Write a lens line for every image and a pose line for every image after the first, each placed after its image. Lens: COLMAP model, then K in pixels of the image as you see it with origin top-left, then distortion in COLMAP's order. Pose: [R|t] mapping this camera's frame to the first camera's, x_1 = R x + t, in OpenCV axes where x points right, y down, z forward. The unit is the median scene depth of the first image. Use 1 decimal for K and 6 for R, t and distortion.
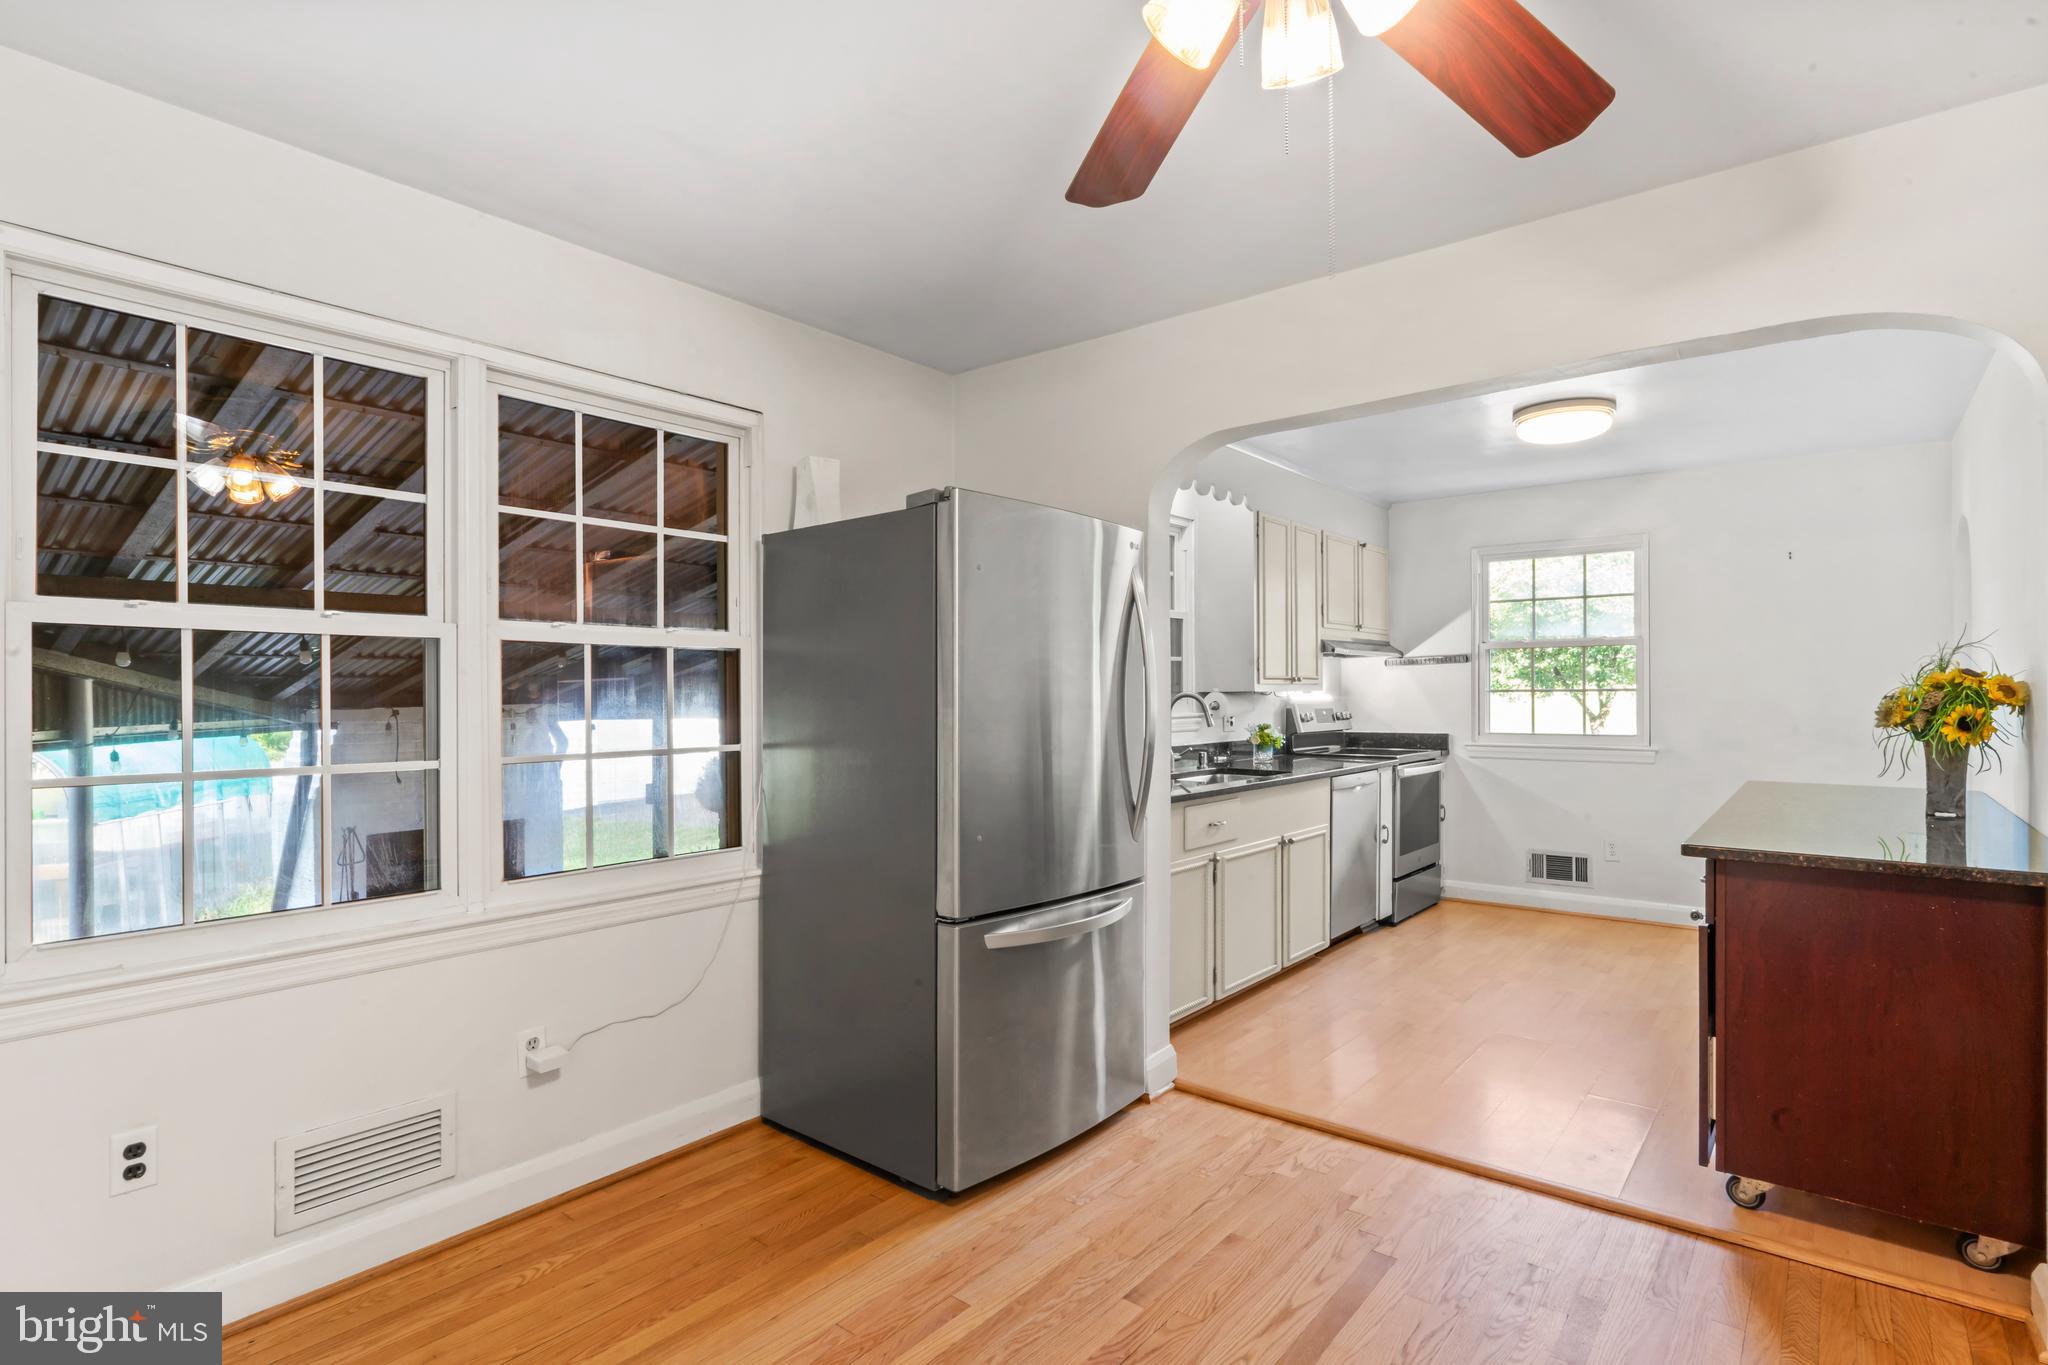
lens RADIAL K [[1036.6, 0, 1032.0], [0, 1036.6, 688.6], [0, 0, 1]] dist [-0.006904, 0.004144]
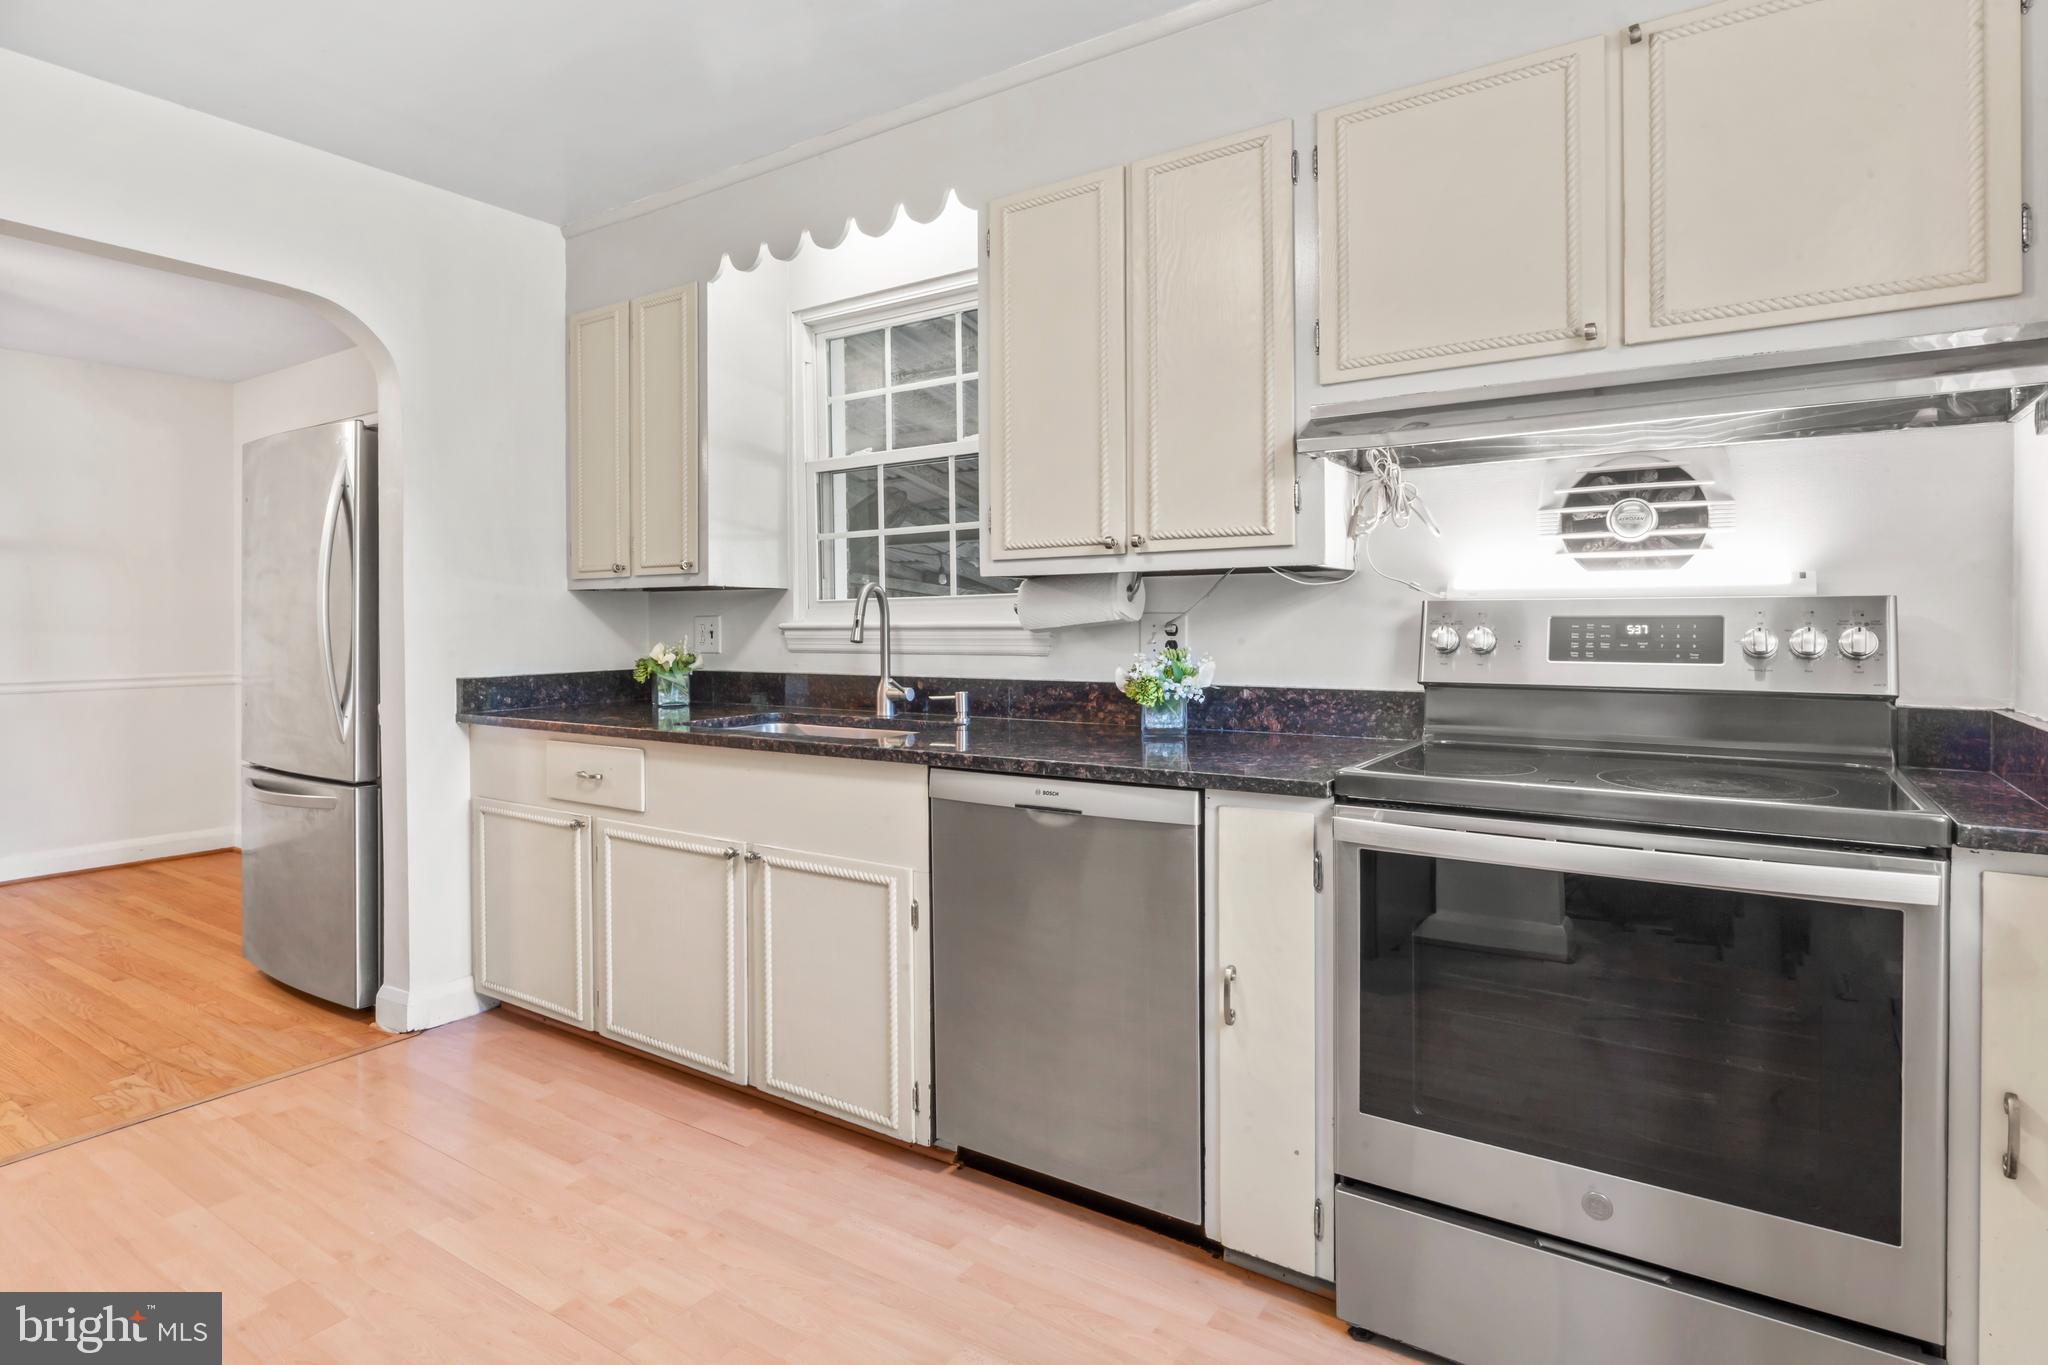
lens RADIAL K [[1073.7, 0, 971.9], [0, 1073.7, 628.9], [0, 0, 1]] dist [0.002586, -0.002305]
pose [[0.063354, 0.010706, -0.997934, 1.074109], [0.007932, 0.999905, 0.011231, 0.032592], [0.997960, -0.008627, 0.063263, 1.434032]]
